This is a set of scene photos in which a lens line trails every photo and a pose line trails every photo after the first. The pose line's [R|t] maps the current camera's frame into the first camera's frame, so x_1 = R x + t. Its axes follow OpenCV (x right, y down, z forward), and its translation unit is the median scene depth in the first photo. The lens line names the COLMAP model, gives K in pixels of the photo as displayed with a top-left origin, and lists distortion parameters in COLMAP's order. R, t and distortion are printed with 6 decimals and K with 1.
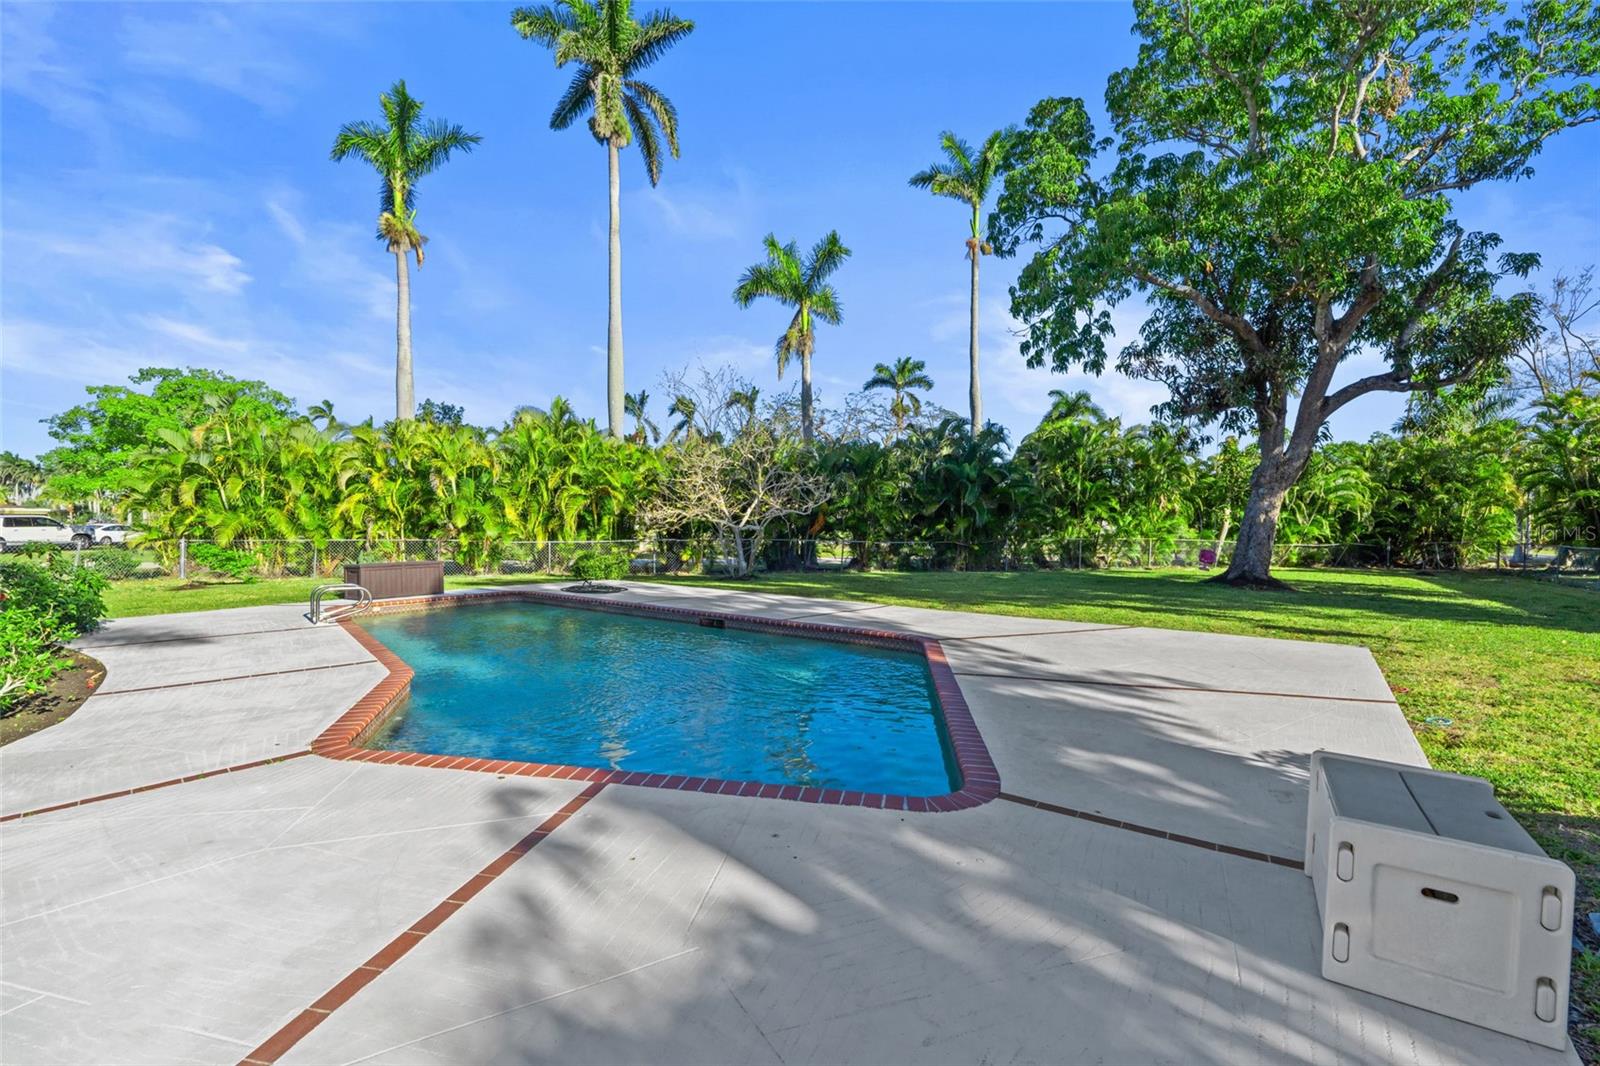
lens RADIAL K [[717.7, 0, 780.9], [0, 717.7, 521.1], [0, 0, 1]] dist [-0.013400, 0.004757]
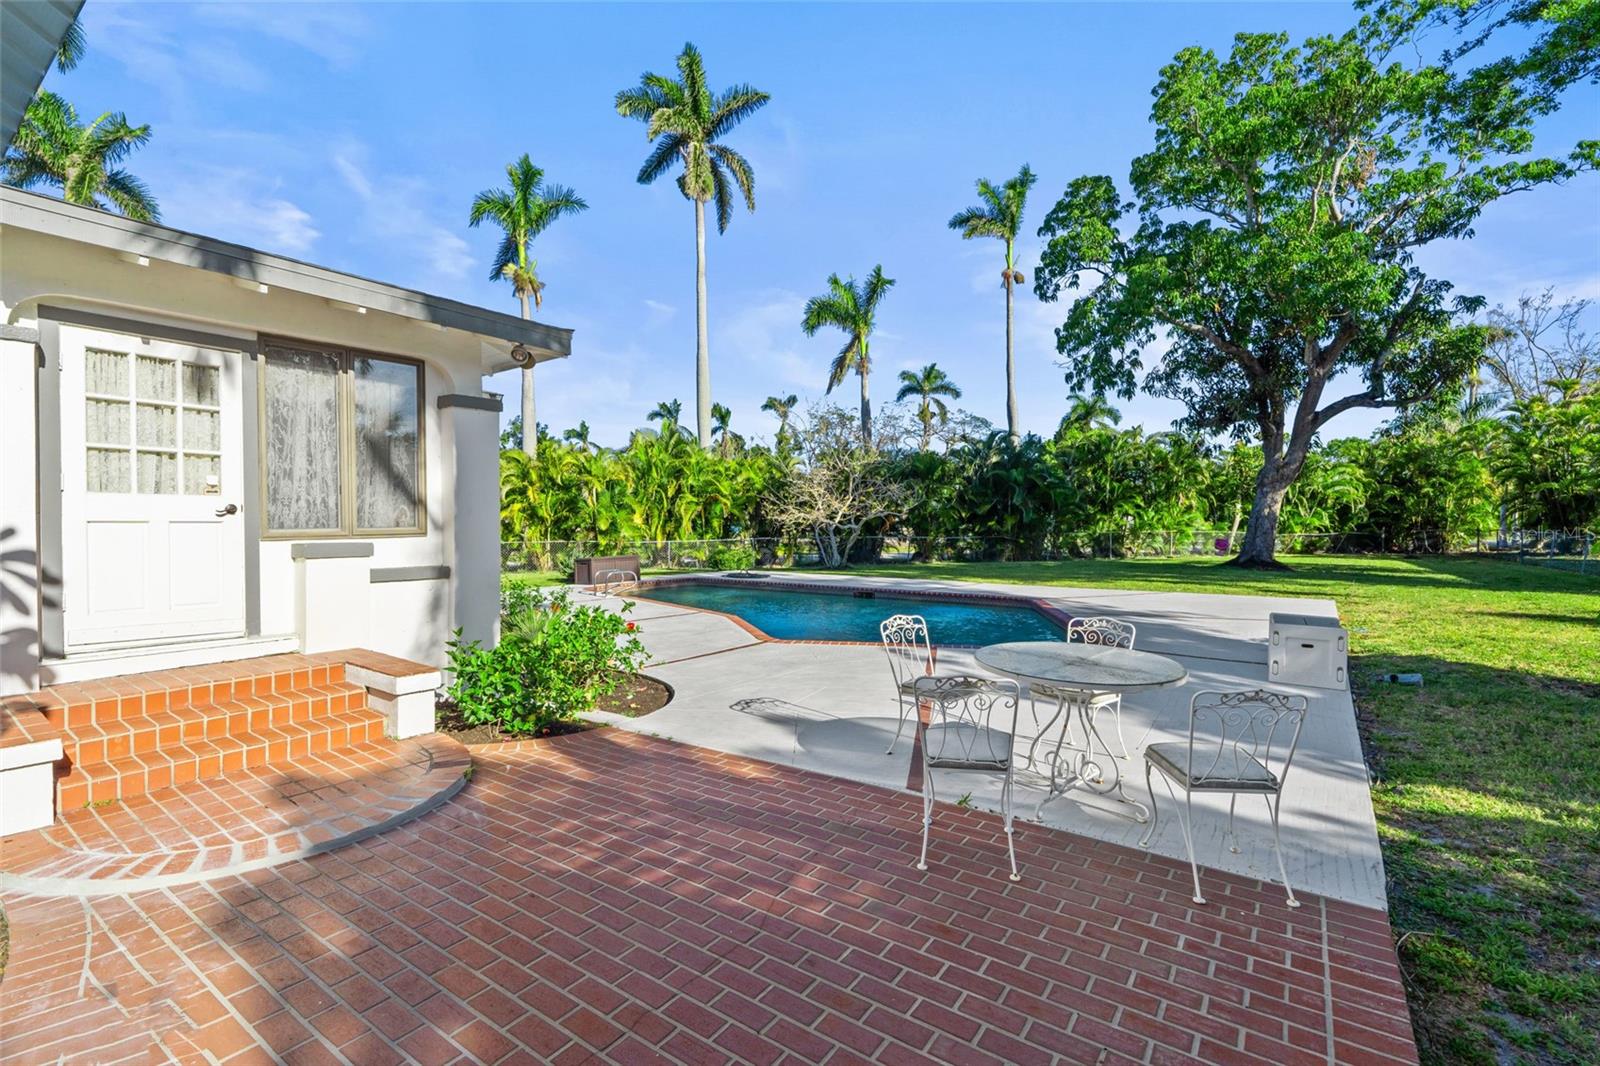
lens RADIAL K [[717.7, 0, 782.1], [0, 717.7, 508.7], [0, 0, 1]] dist [-0.013400, 0.004757]
pose [[0.999796, -0.016463, -0.011709, -0.096914], [0.016258, 0.999718, -0.017319, -0.001465], [0.011991, 0.017125, 0.999781, -0.160671]]
